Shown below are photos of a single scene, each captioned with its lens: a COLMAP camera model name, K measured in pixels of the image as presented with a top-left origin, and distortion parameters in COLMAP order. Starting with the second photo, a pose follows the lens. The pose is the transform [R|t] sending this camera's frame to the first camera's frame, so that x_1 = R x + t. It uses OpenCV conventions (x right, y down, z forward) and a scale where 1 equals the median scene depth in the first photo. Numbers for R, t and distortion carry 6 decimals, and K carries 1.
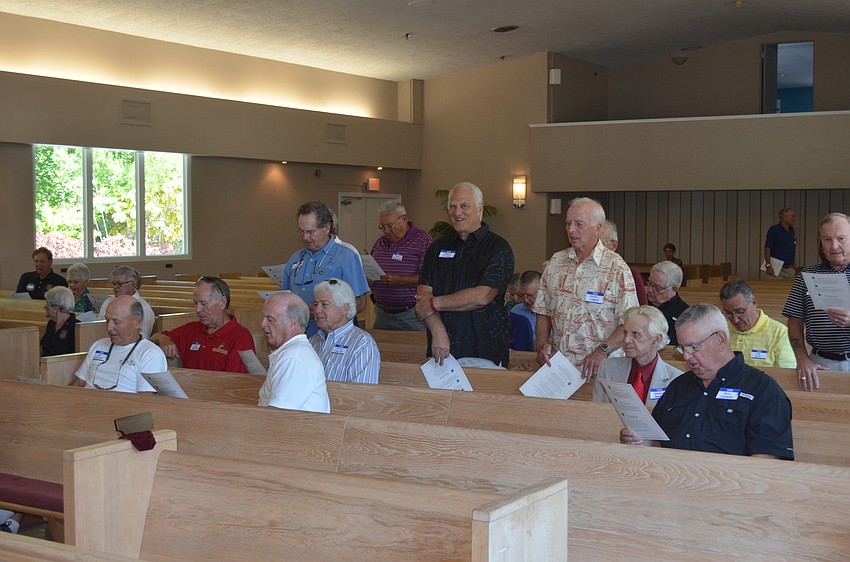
lens RADIAL K [[1205.2, 0, 425.0], [0, 1205.2, 281.0], [0, 0, 1]] dist [-0.013336, 0.004435]
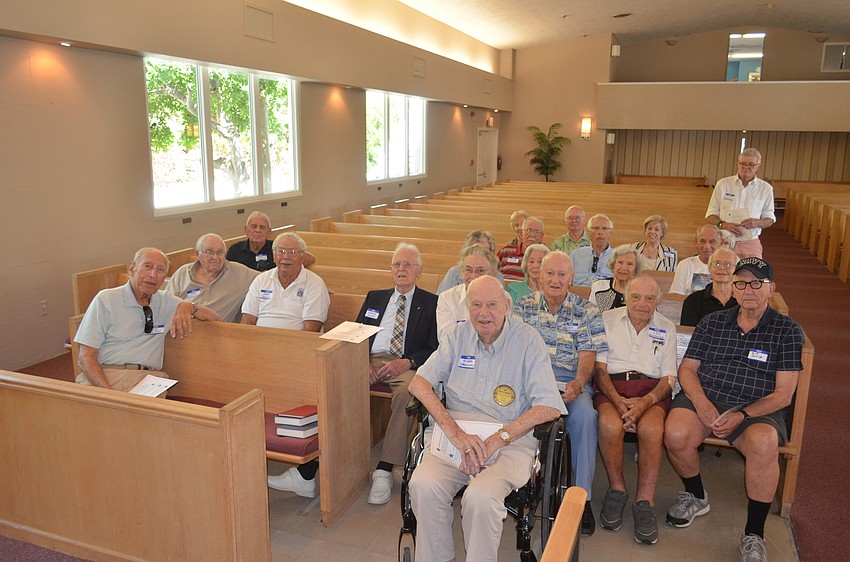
lens RADIAL K [[699.3, 0, 434.6], [0, 699.3, 282.0], [0, 0, 1]] dist [-0.013932, 0.004905]
pose [[0.976288, -0.032190, 0.214067, -0.411295], [-0.001323, 0.987977, 0.154597, -0.025509], [-0.216470, -0.151215, 0.964508, 0.225621]]
